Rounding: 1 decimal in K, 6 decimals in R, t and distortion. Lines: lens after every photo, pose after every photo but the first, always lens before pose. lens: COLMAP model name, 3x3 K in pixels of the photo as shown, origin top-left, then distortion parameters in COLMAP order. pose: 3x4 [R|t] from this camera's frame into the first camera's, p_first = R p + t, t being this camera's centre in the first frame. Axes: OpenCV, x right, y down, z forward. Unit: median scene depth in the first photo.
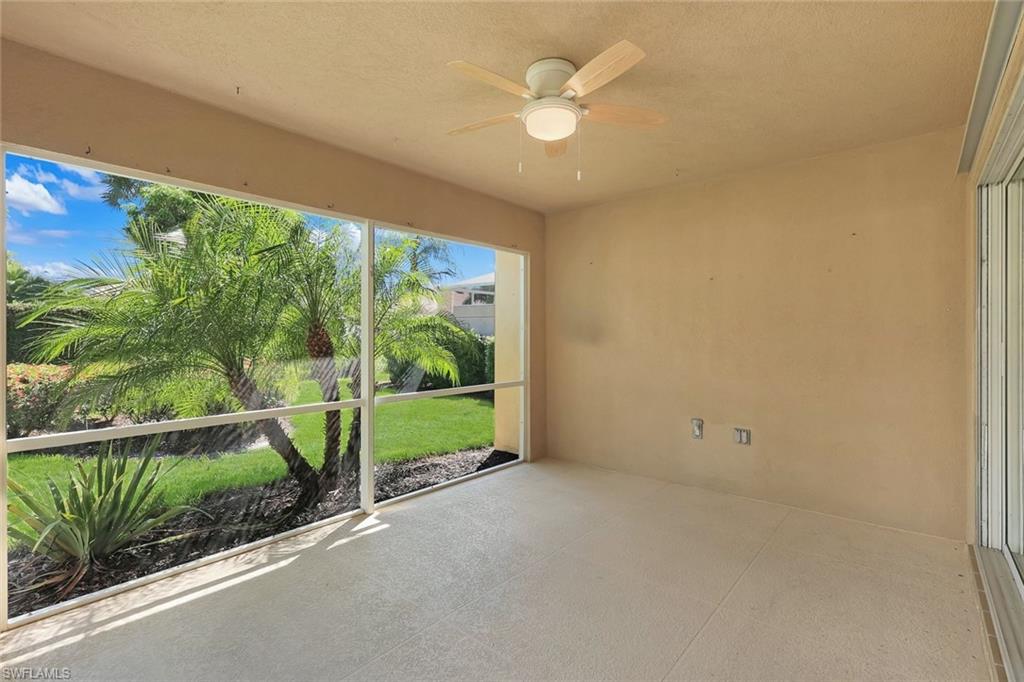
lens RADIAL K [[454.7, 0, 516.1], [0, 454.7, 336.8], [0, 0, 1]] dist [0.001788, 0.000442]
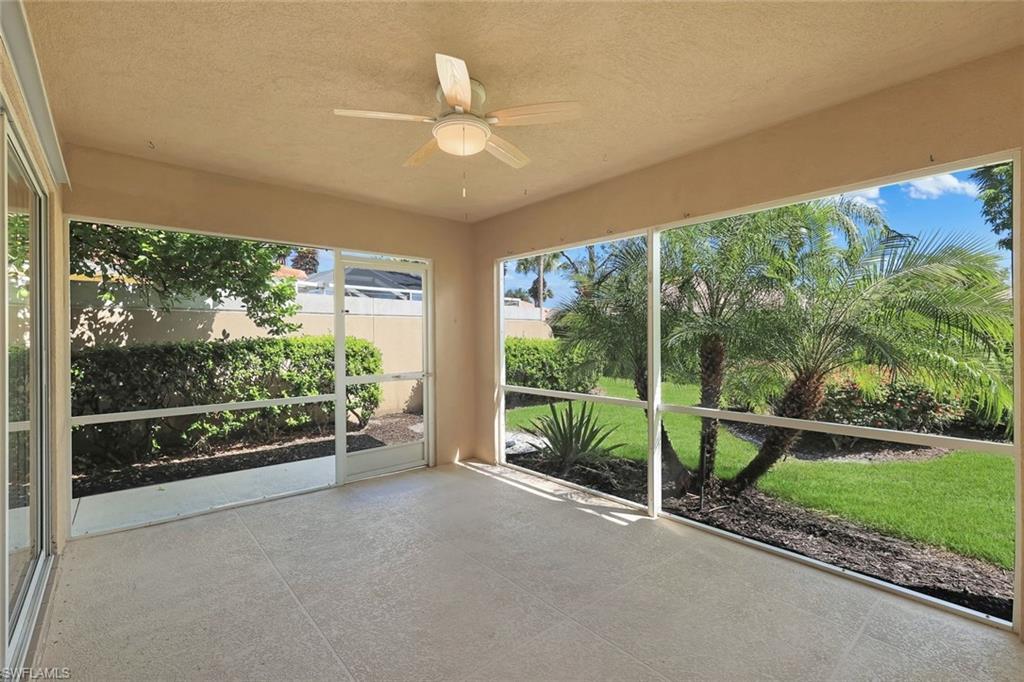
lens RADIAL K [[454.7, 0, 516.1], [0, 454.7, 340.4], [0, 0, 1]] dist [0.001788, 0.000442]
pose [[-0.136566, -0.001725, -0.990630, 0.776451], [-0.005920, 0.999982, -0.000925, 0.005629], [0.990613, 0.005738, -0.136573, 0.916270]]
